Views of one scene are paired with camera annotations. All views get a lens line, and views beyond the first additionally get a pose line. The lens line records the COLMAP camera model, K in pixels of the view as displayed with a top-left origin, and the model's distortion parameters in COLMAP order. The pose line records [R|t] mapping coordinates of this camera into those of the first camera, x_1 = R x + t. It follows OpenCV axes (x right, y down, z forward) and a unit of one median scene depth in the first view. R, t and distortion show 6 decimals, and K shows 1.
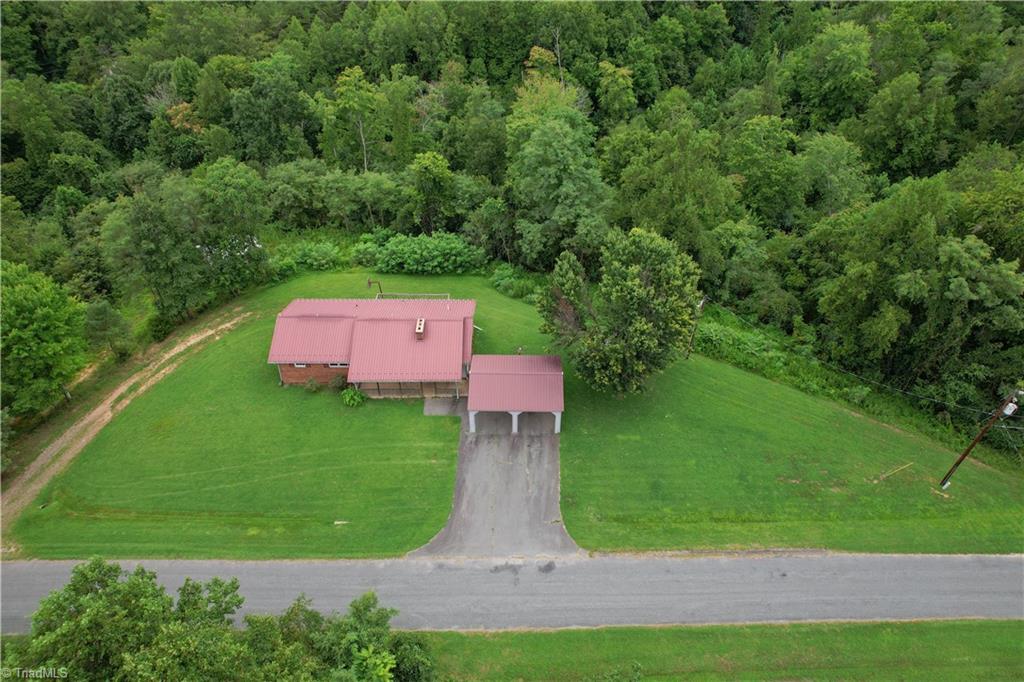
lens RADIAL K [[636.5, 0, 512.0], [0, 636.5, 341.0], [0, 0, 1]] dist [-0.069603, 0.000472]
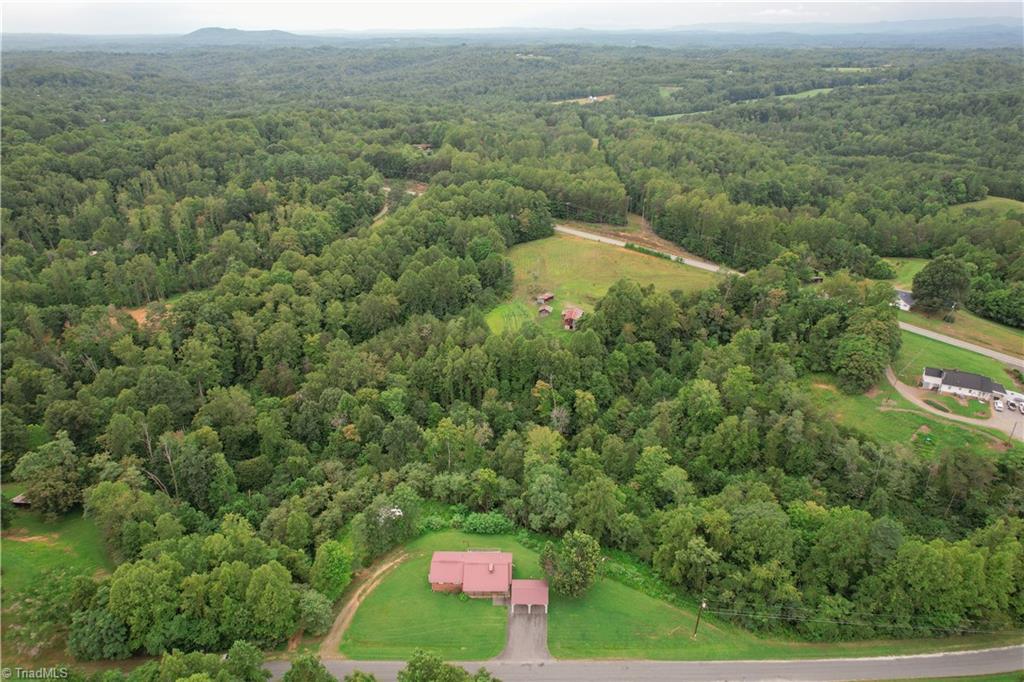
lens RADIAL K [[636.5, 0, 512.0], [0, 636.5, 341.0], [0, 0, 1]] dist [-0.069603, 0.000472]
pose [[0.999926, 0.006546, -0.010246, -0.039801], [-0.008996, 0.965223, -0.261272, -0.212265], [0.008179, 0.261345, 0.965211, -1.460724]]
